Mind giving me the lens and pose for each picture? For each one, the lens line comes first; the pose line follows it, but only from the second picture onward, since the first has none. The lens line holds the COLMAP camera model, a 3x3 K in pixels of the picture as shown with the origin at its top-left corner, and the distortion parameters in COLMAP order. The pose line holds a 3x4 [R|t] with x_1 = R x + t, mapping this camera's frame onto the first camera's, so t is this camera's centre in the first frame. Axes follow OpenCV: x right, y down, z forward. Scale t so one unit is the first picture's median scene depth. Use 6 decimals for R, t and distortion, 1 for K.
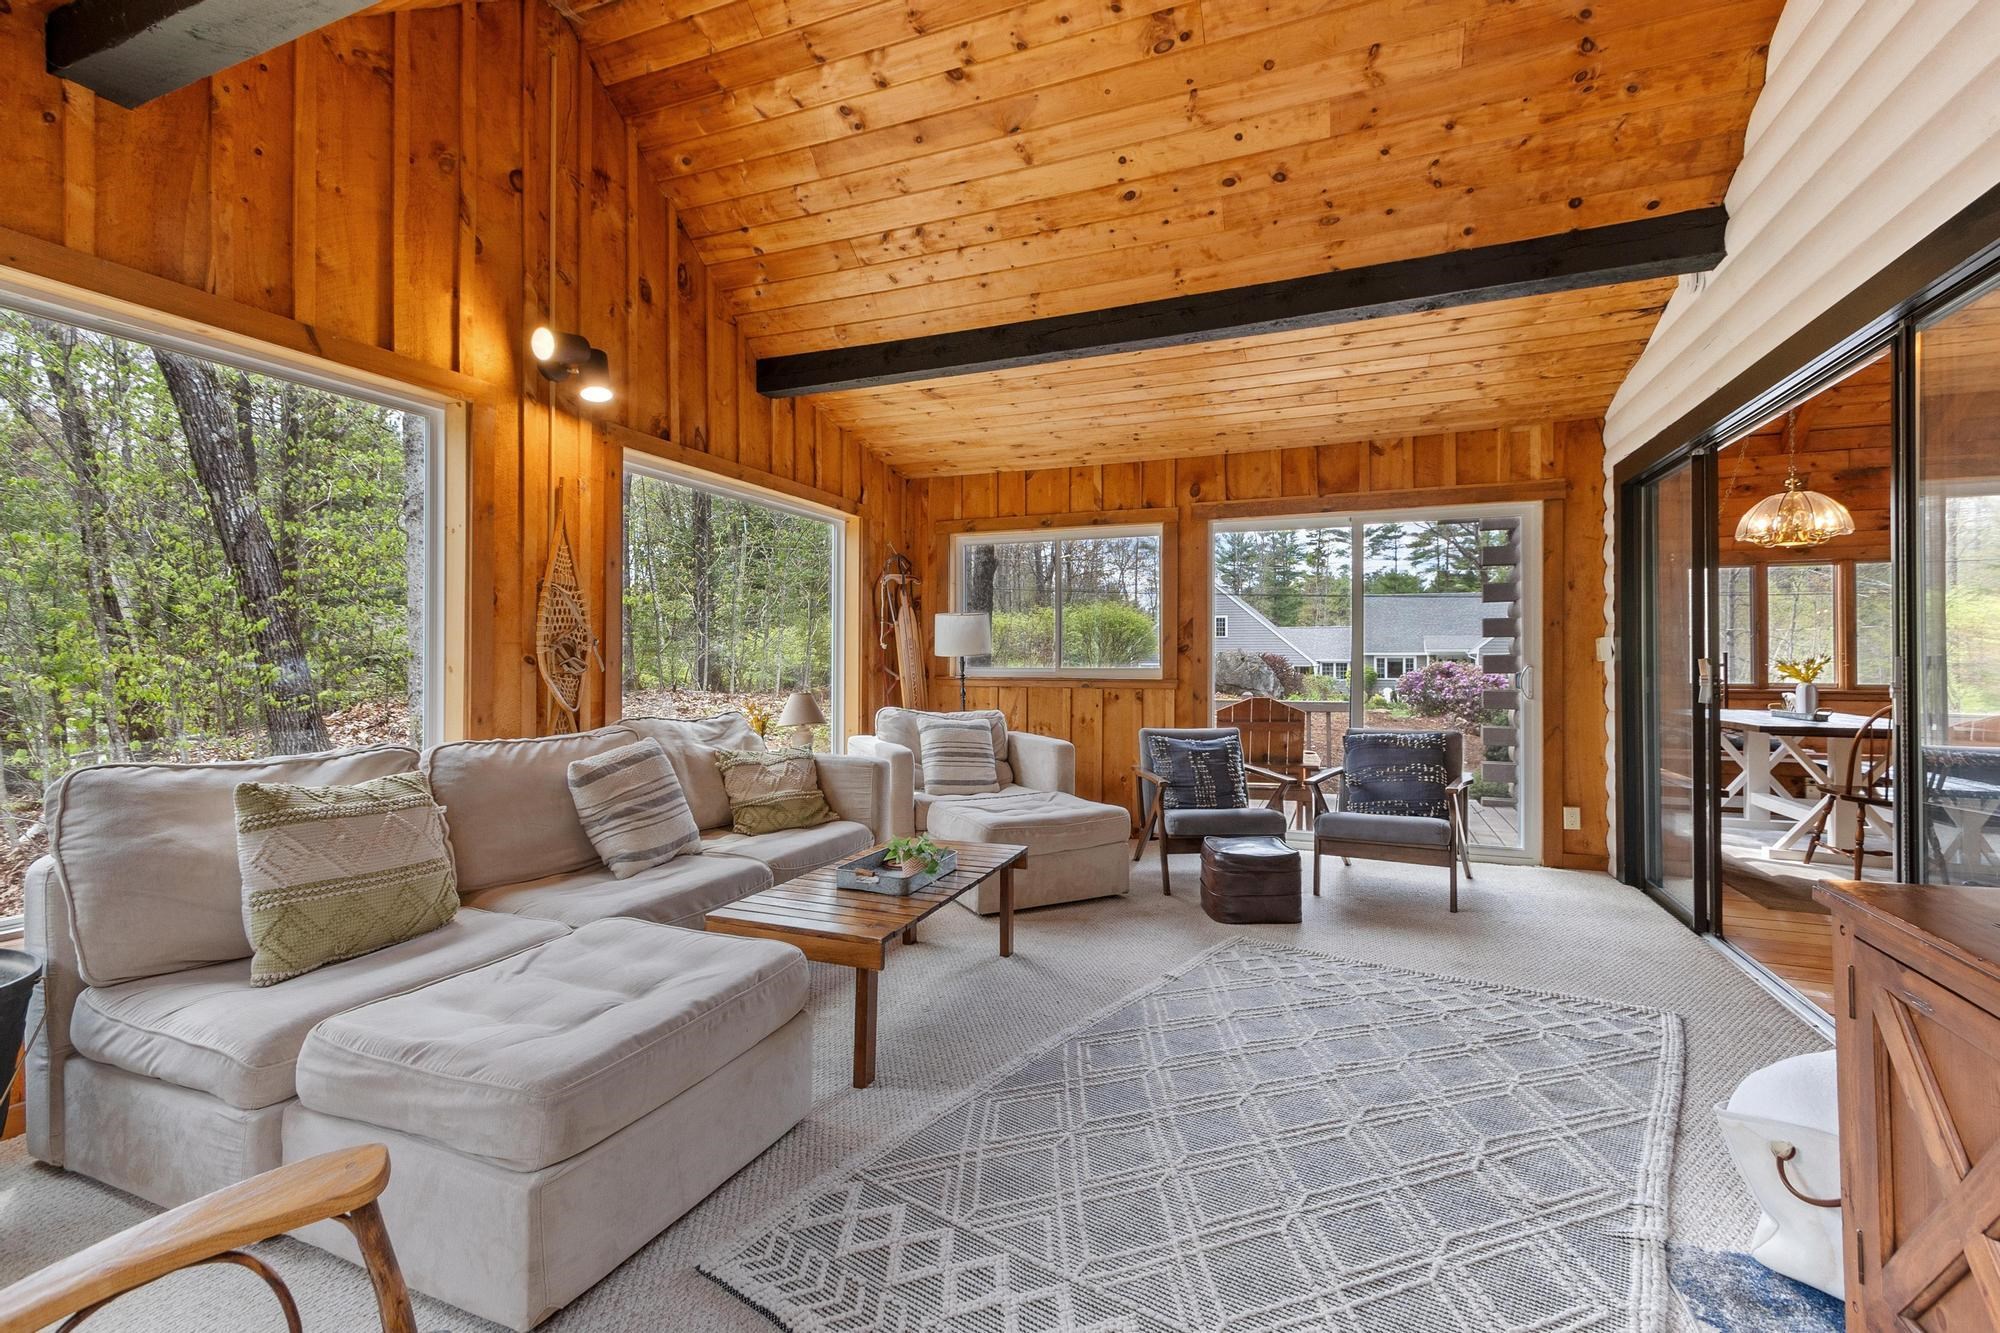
lens RADIAL K [[867.3, 0, 996.1], [0, 867.3, 658.1], [0, 0, 1]] dist [-0.000690, -0.000469]
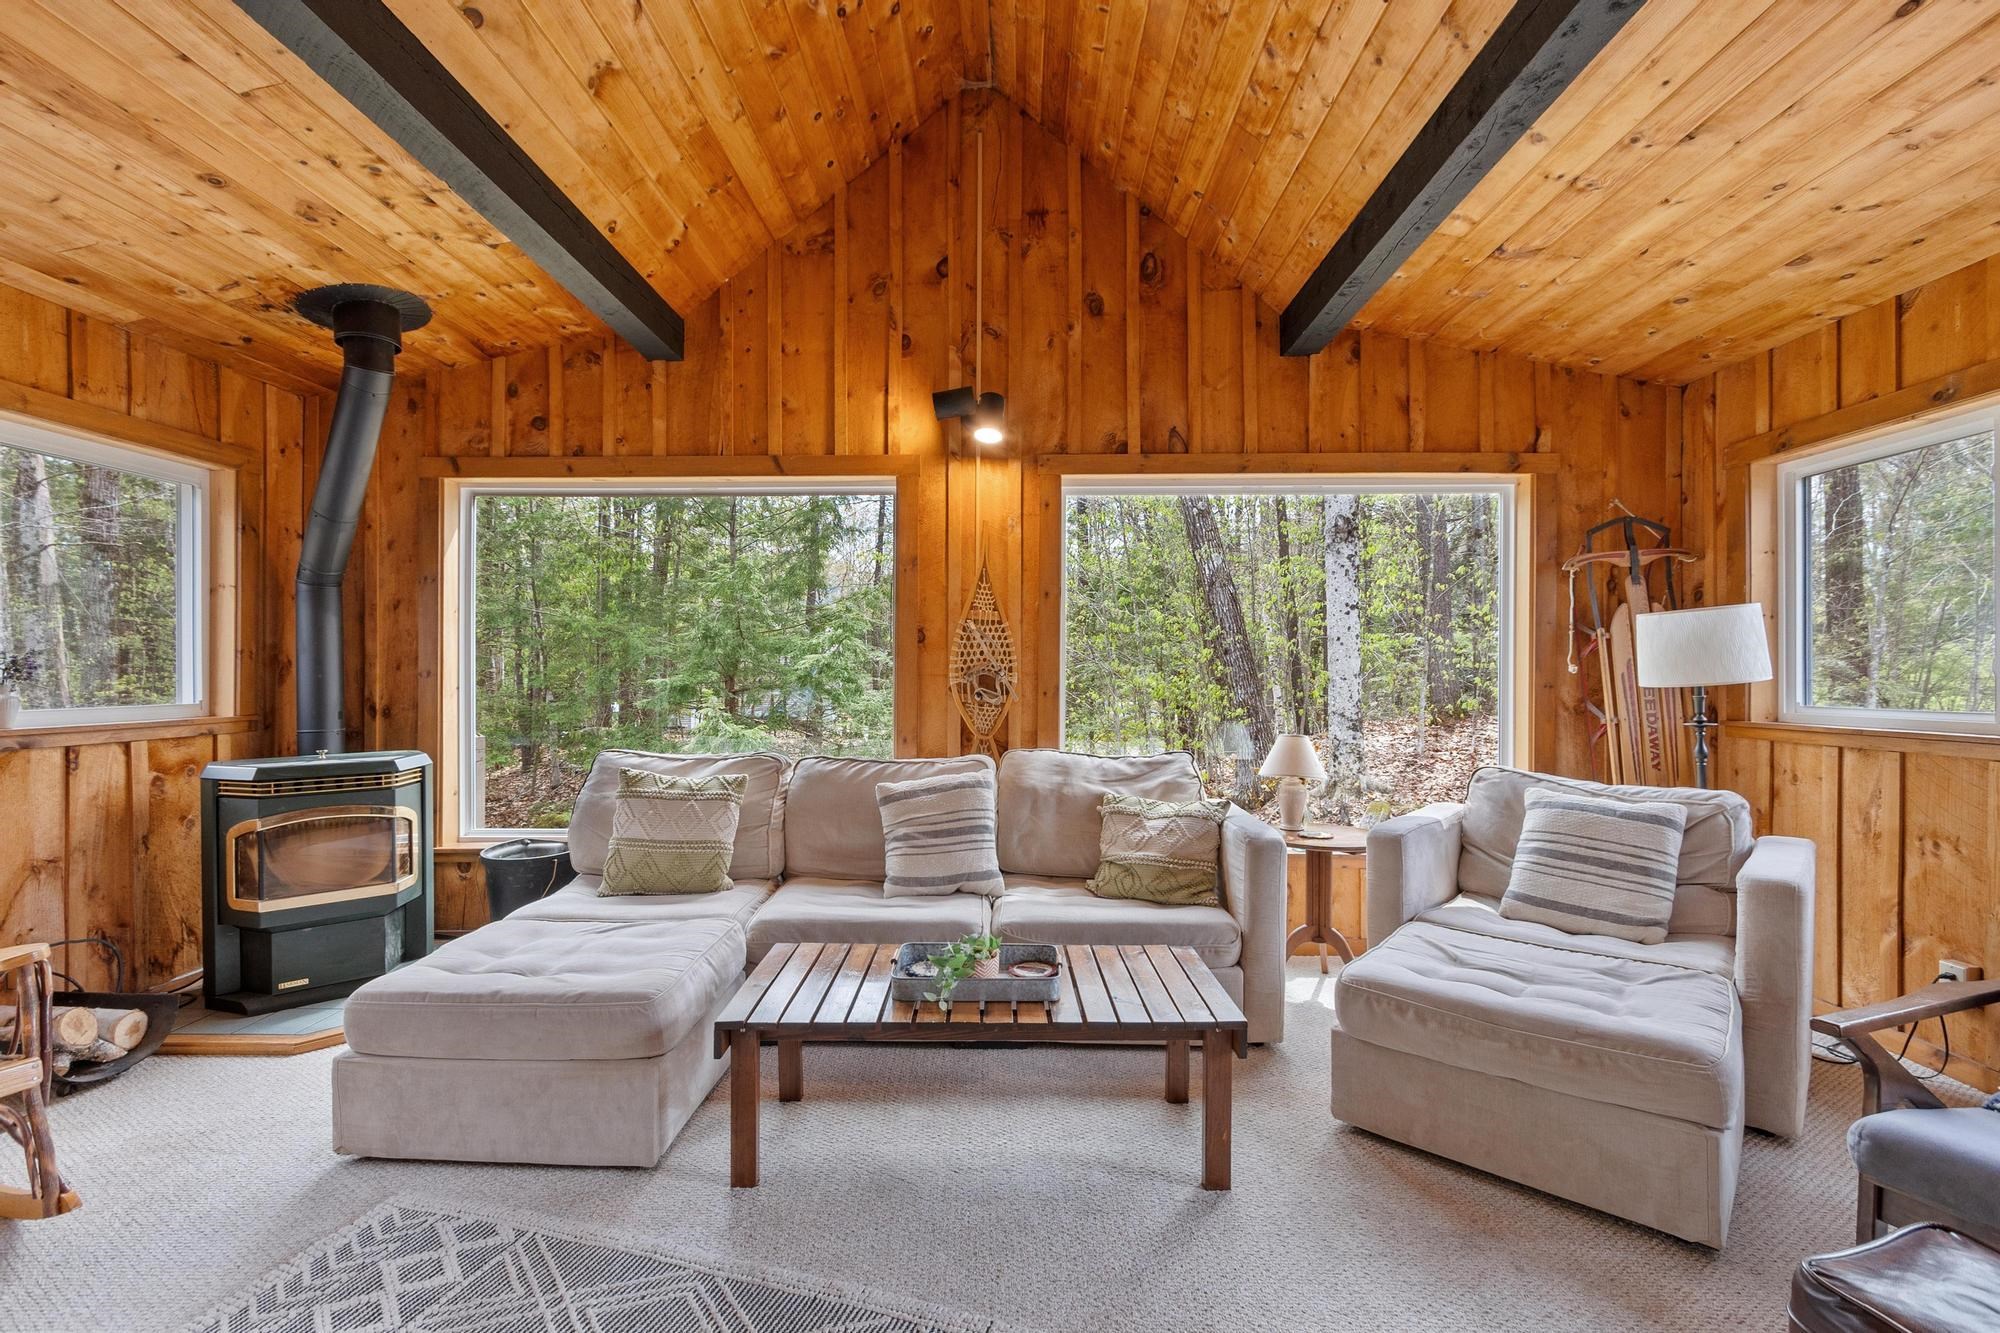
lens RADIAL K [[867.3, 0, 994.4], [0, 867.3, 677.3], [0, 0, 1]] dist [-0.000690, -0.000469]
pose [[0.355126, -0.000008, -0.934818, 0.467465], [0.001073, 0.999999, 0.000399, -0.012612], [0.934818, -0.001145, 0.355126, 0.575171]]
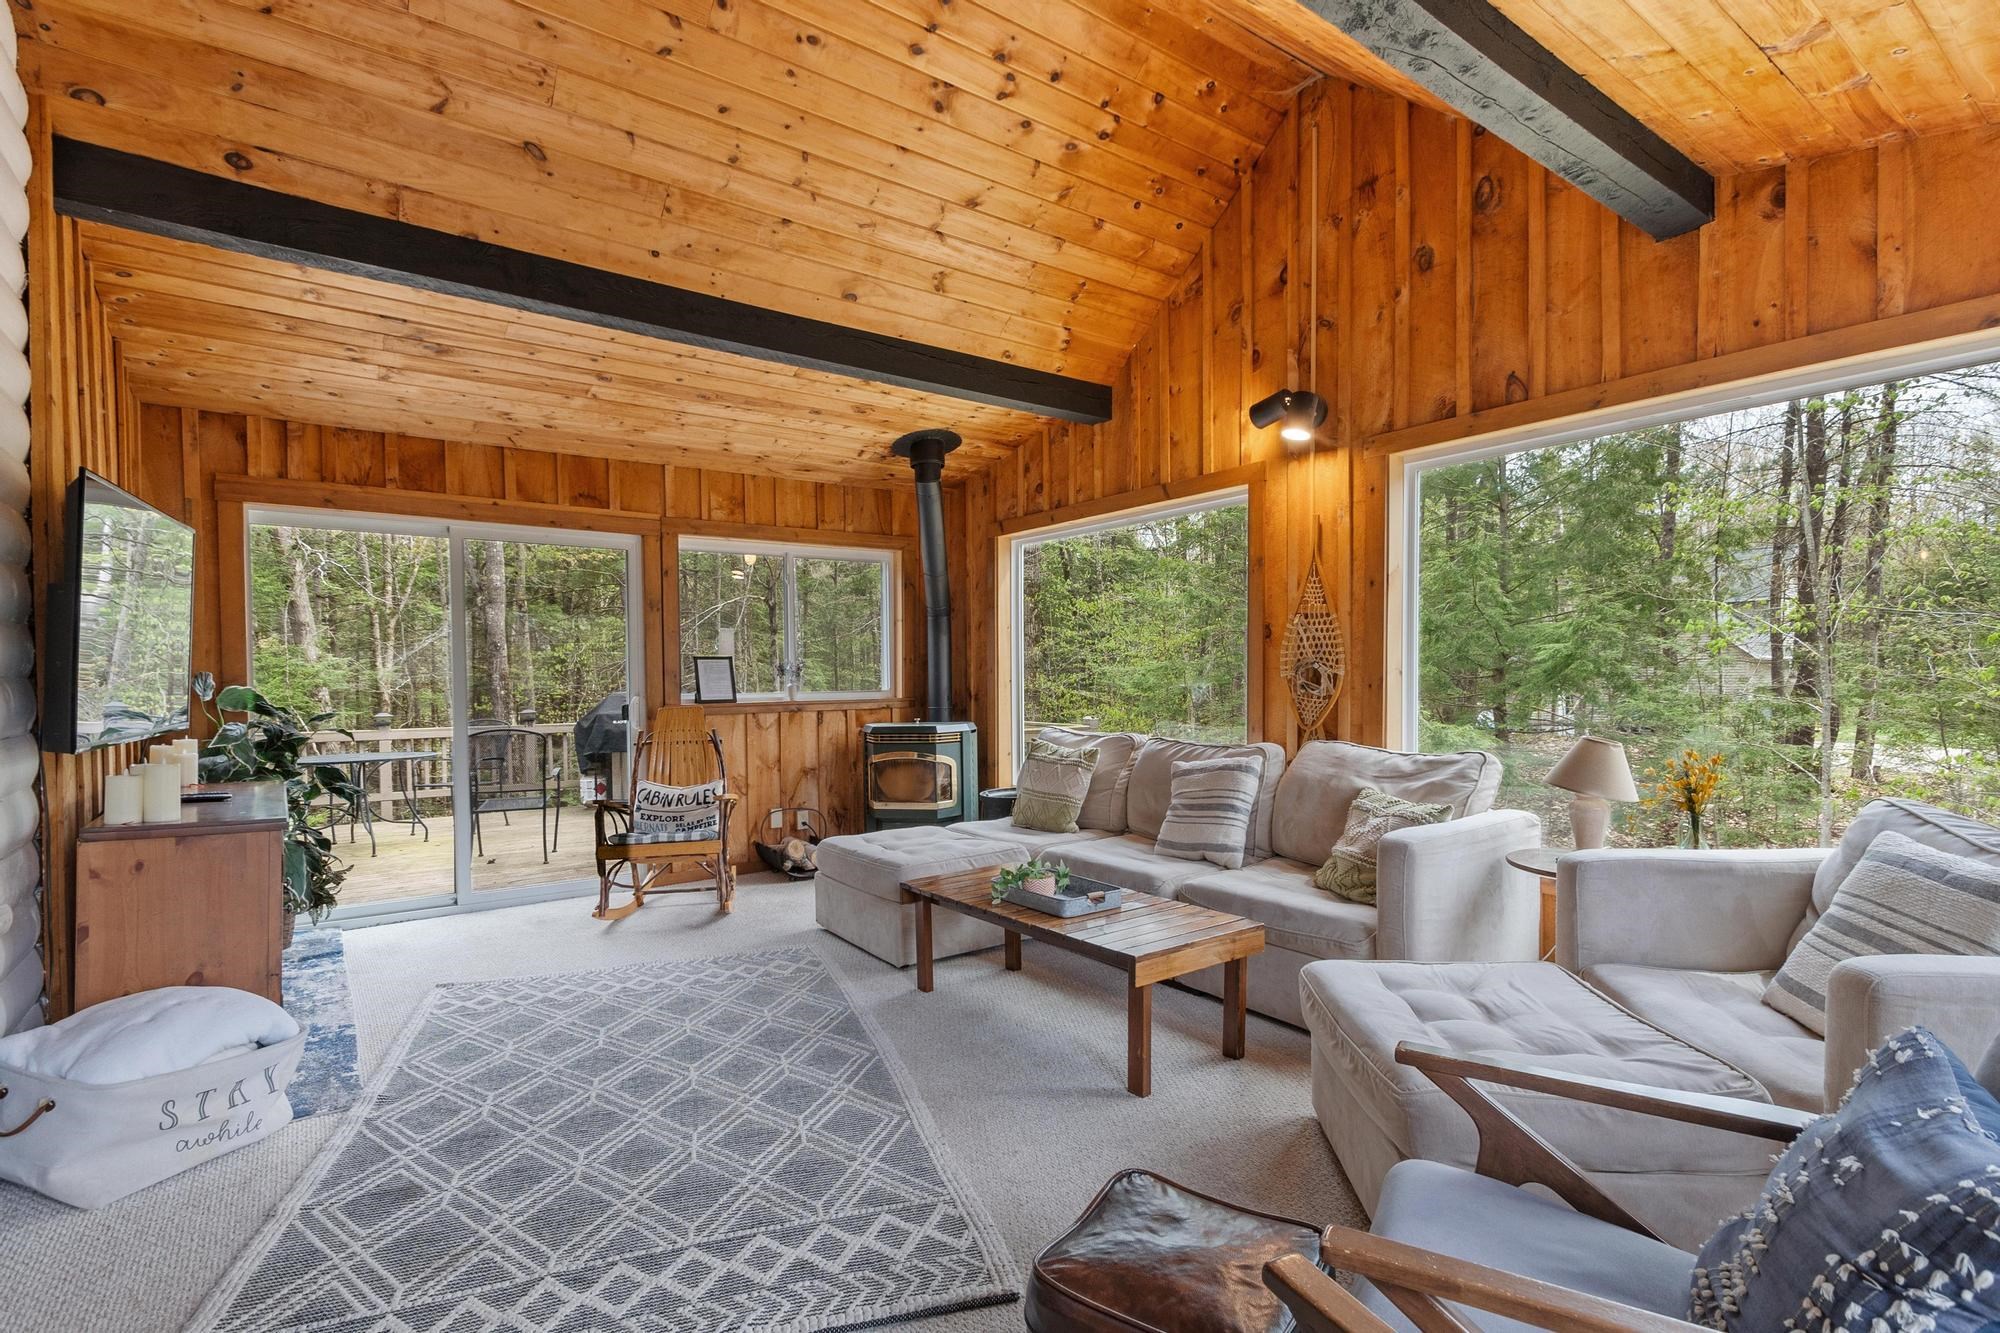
lens RADIAL K [[945.1, 0, 999.9], [0, 945.1, 693.1], [0, 0, 1]] dist [0.005555, -0.002662]
pose [[-0.525826, 0.018393, -0.850393, 0.661178], [0.008048, 0.999829, 0.016649, -0.006472], [0.850554, 0.001911, -0.525884, 1.178606]]
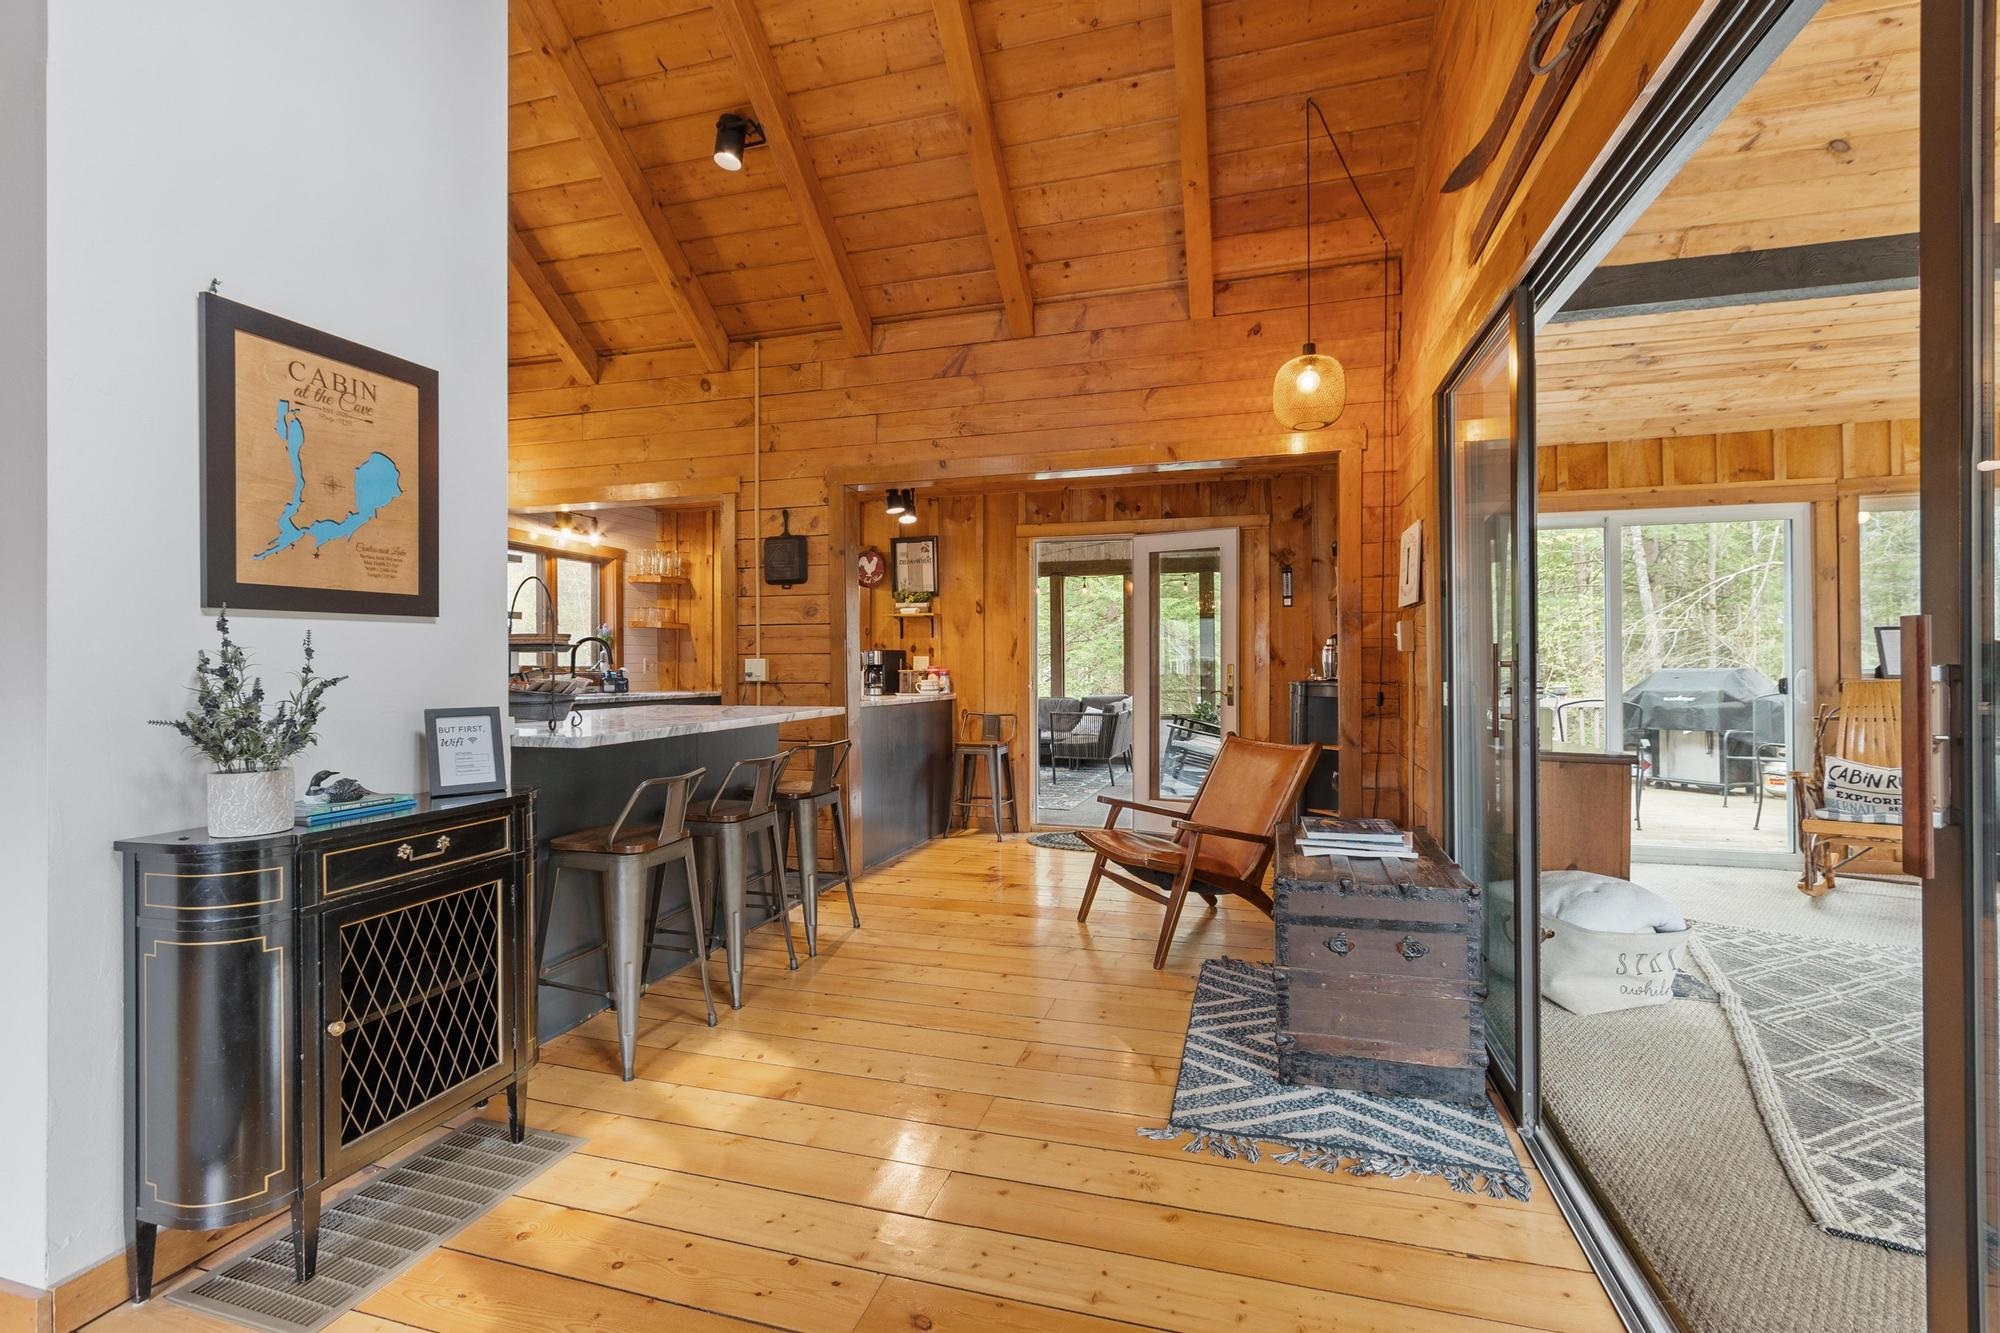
lens RADIAL K [[867.3, 0, 993.3], [0, 867.3, 659.4], [0, 0, 1]] dist [-0.000690, -0.000469]
pose [[-0.996684, 0.002877, -0.081315, 1.017416], [0.003051, 0.999993, -0.002009, 0.002420], [0.081309, -0.002250, -0.996686, 1.122847]]
